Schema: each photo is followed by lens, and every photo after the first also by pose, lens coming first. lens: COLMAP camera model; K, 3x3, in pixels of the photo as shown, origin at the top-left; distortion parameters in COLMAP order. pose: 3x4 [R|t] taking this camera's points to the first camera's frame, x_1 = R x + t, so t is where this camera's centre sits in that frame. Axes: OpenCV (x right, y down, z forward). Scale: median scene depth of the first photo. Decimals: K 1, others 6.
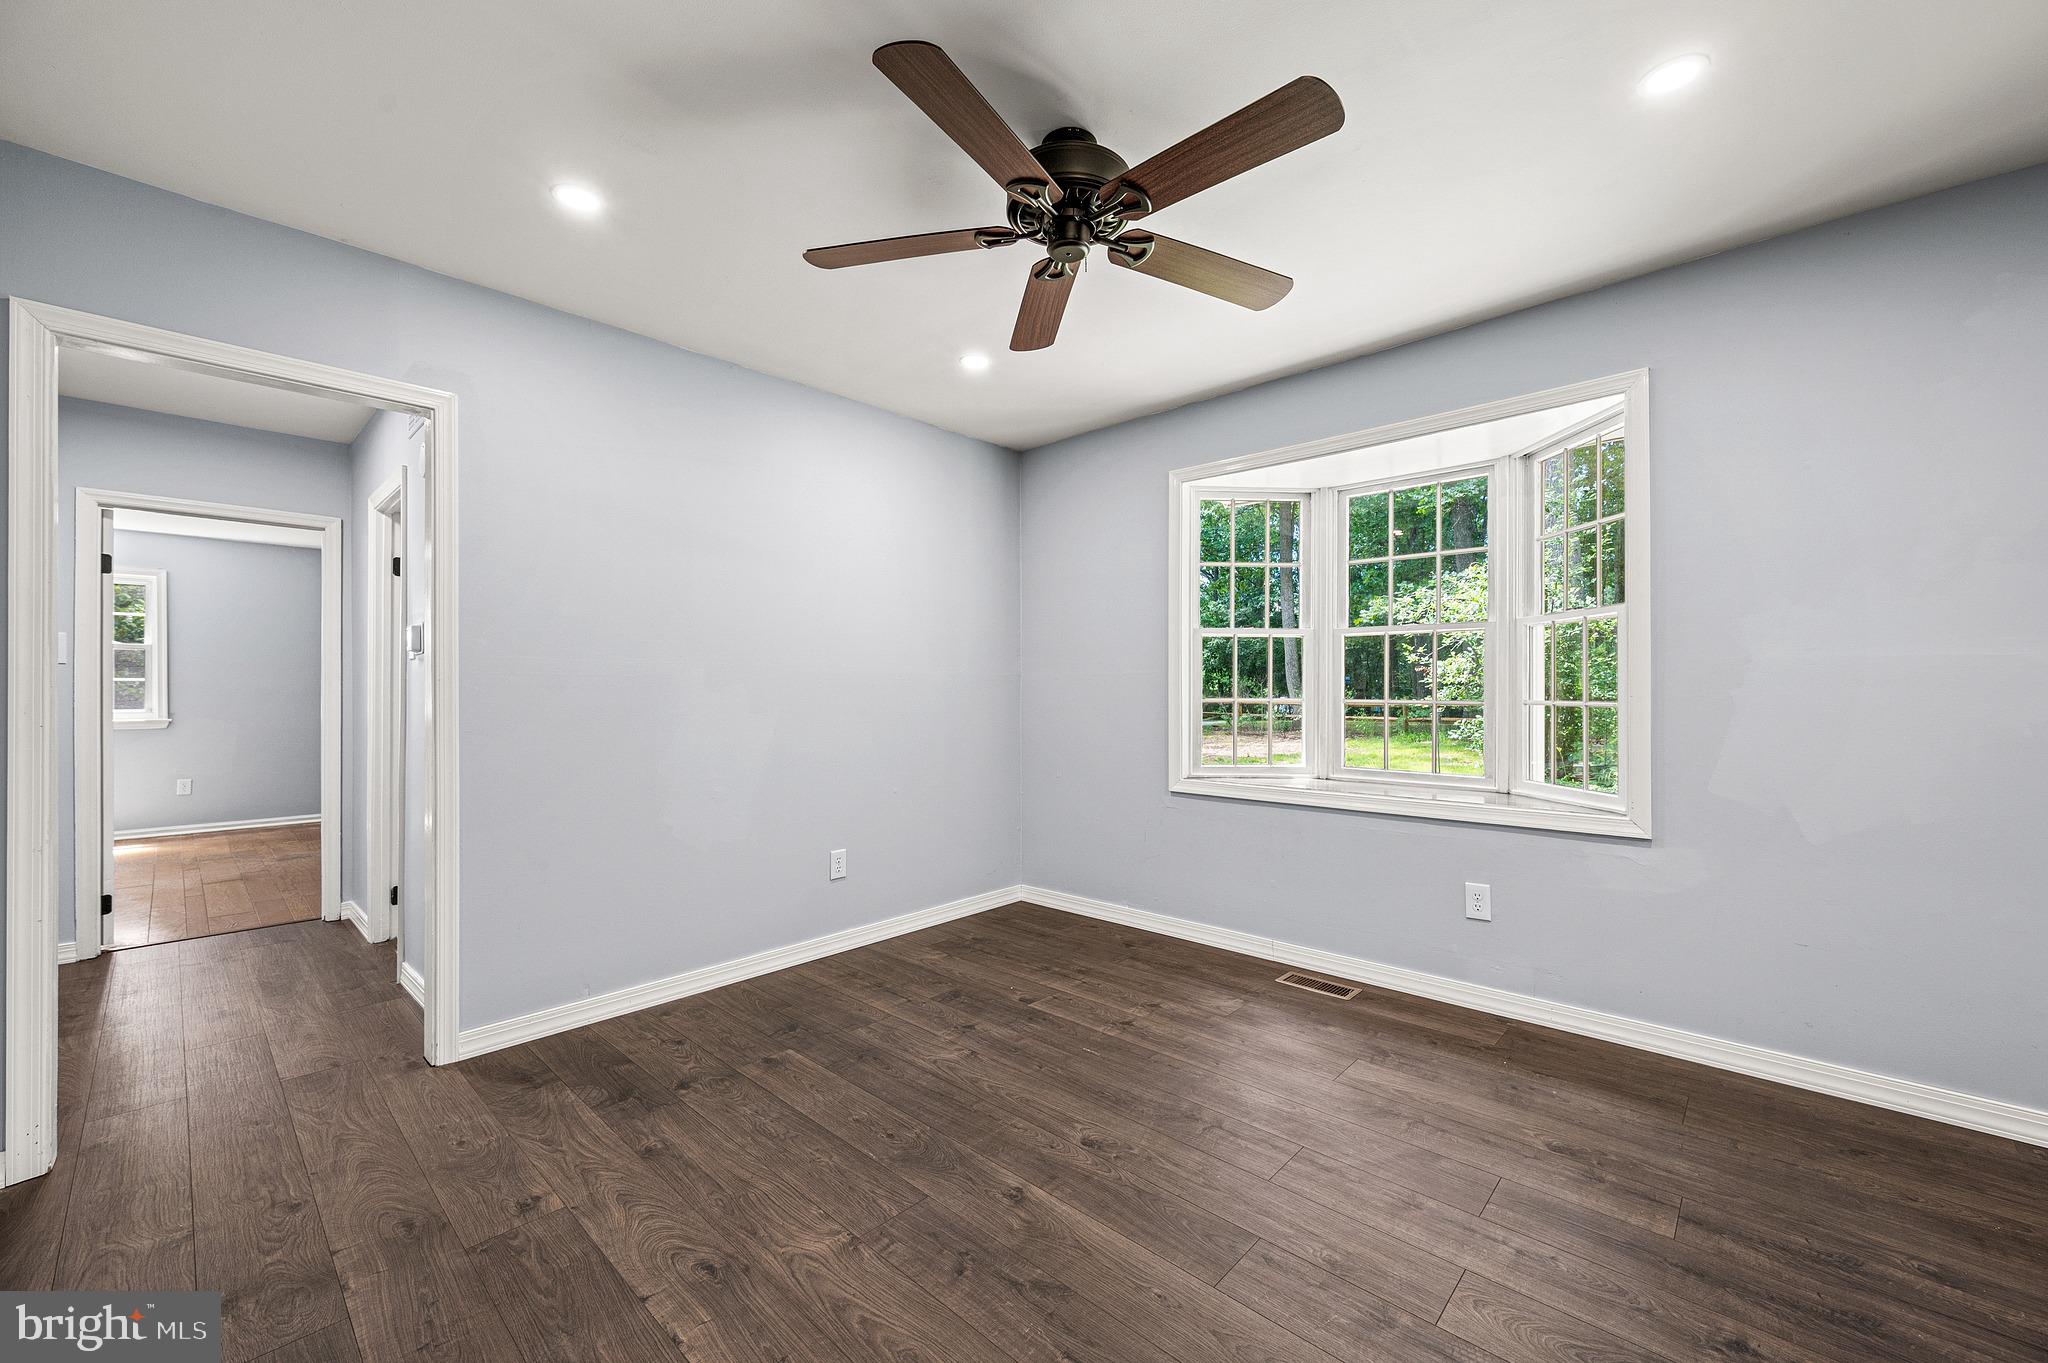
lens RADIAL K [[813.7, 0, 1029.5], [0, 813.7, 684.8], [0, 0, 1]] dist [-0.000741, -0.000202]
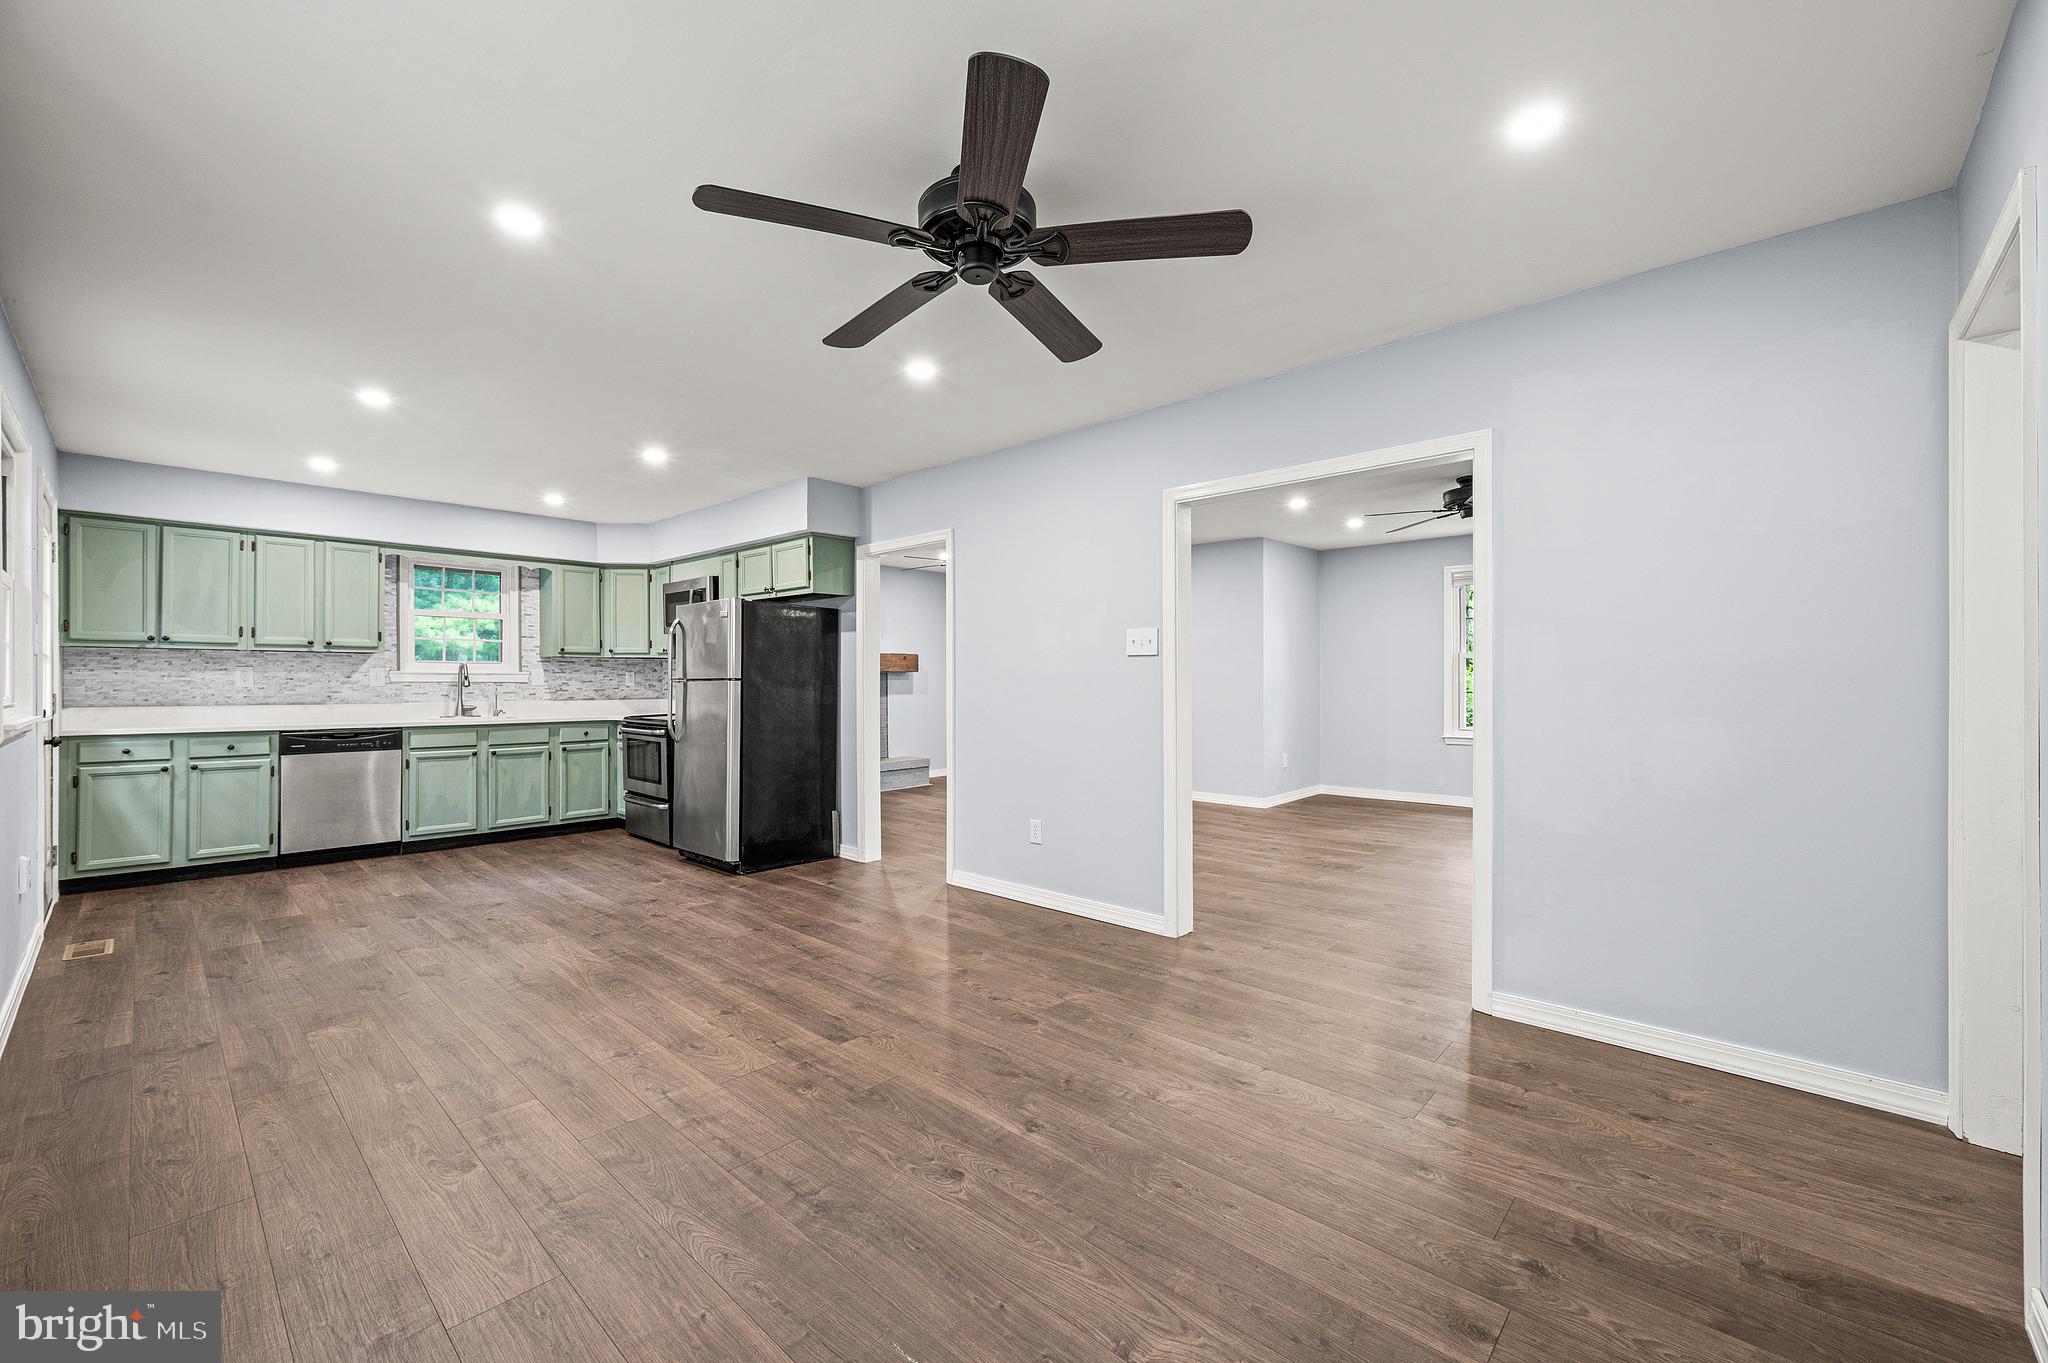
lens RADIAL K [[813.7, 0, 1038.1], [0, 813.7, 678.6], [0, 0, 1]] dist [-0.000741, -0.000202]
pose [[-0.999647, 0.007597, -0.025447, -0.000593], [0.007733, 0.999956, -0.005269, 0.004316], [0.025406, -0.005464, -0.999662, 1.626714]]
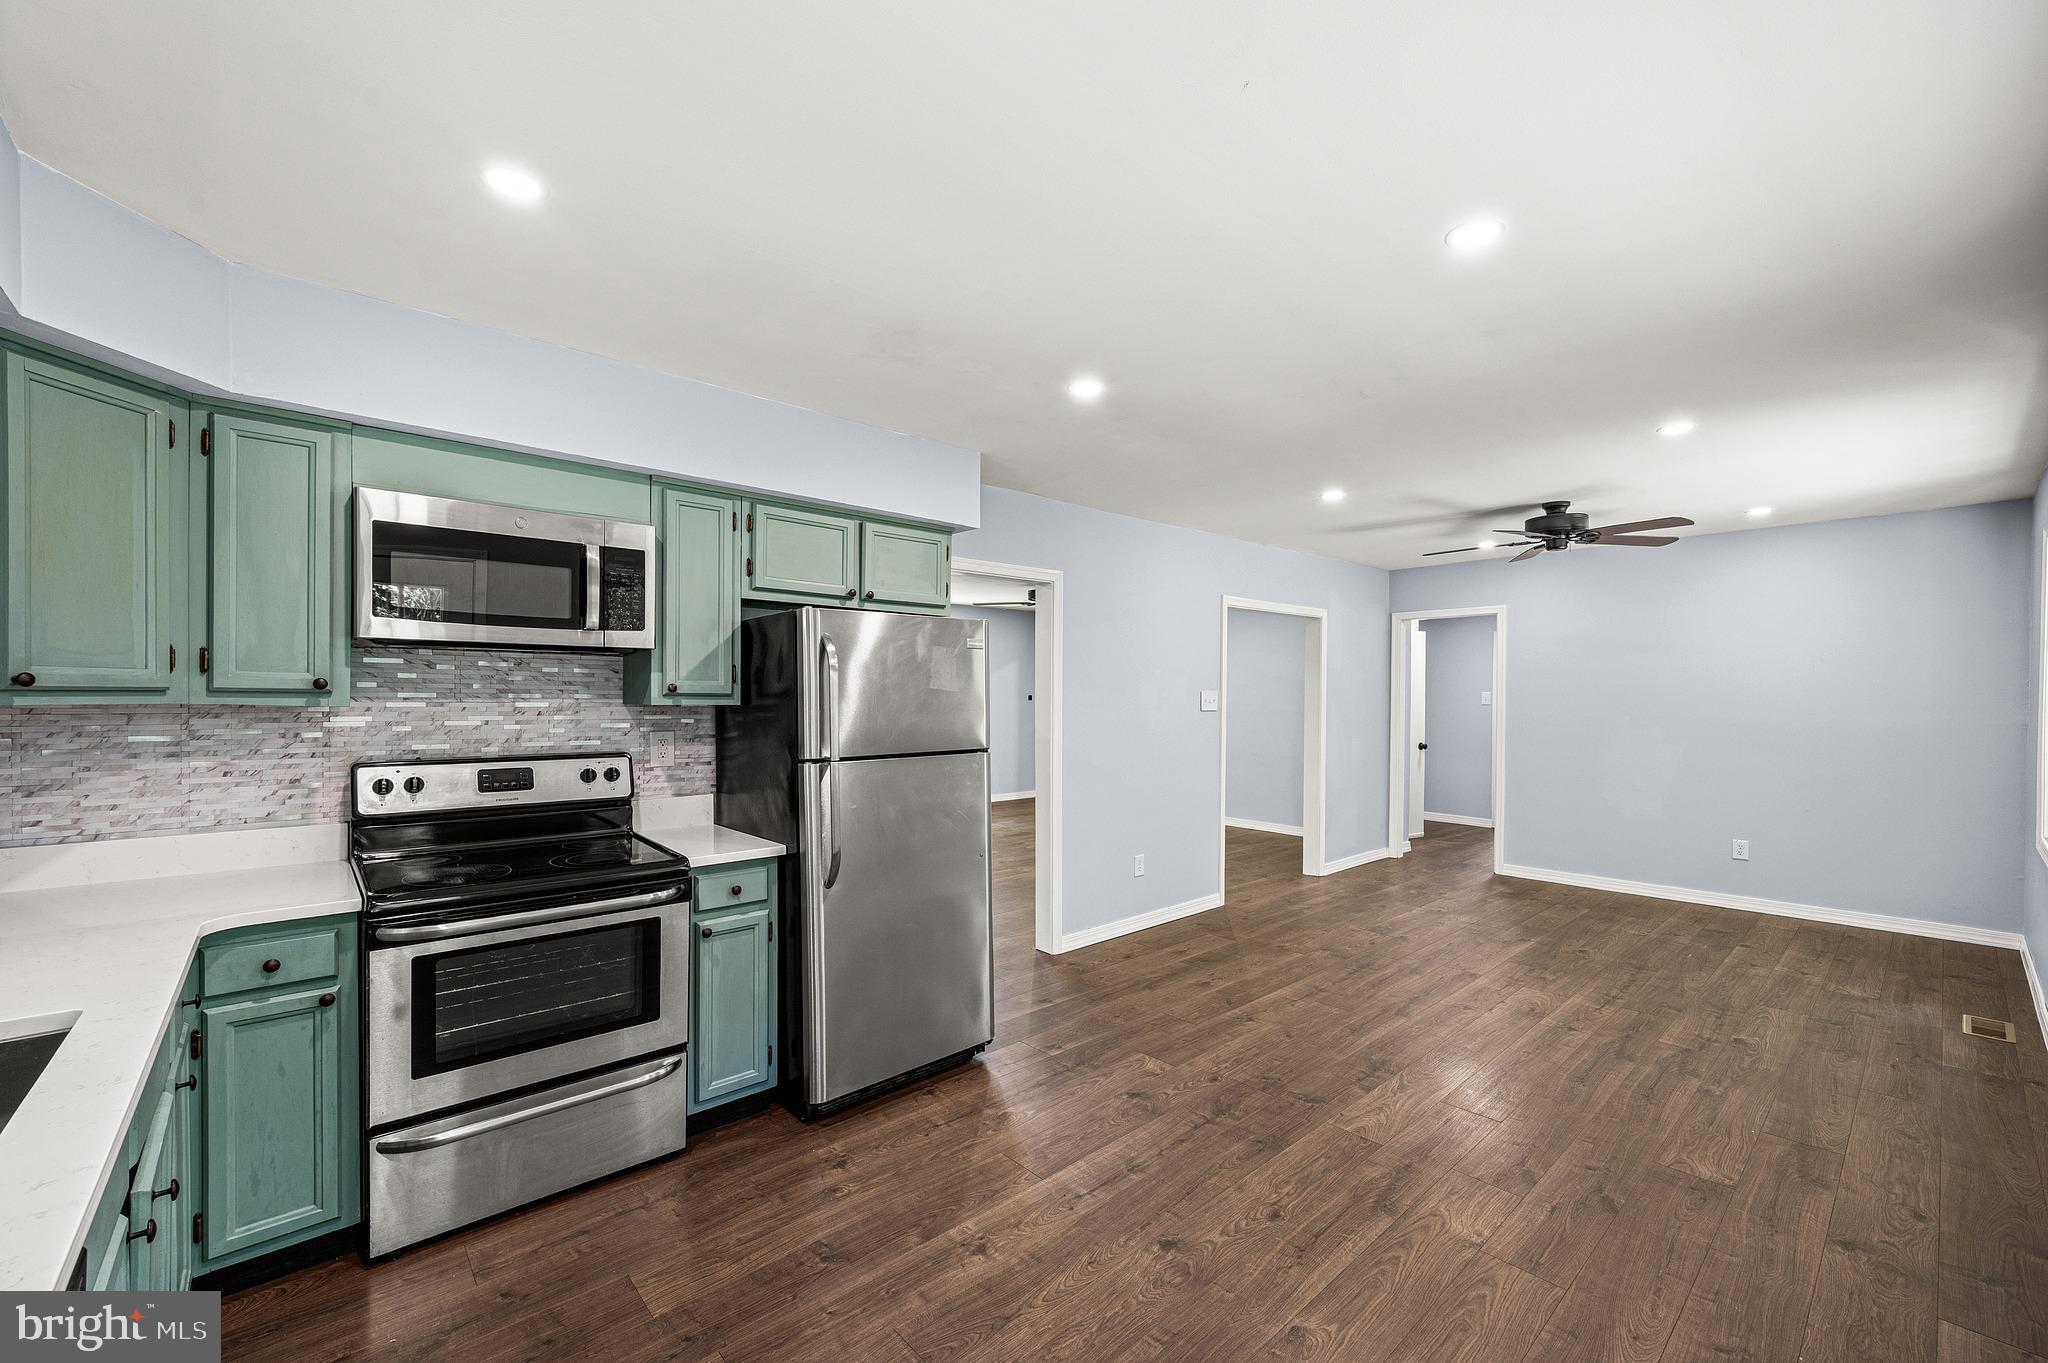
lens RADIAL K [[813.7, 0, 1034.9], [0, 813.7, 698.4], [0, 0, 1]] dist [-0.000741, -0.000202]
pose [[-0.084745, 0.009748, -0.996355, 1.941721], [0.003165, 0.999950, 0.009514, -0.100706], [0.996398, -0.002347, -0.084771, -0.204174]]
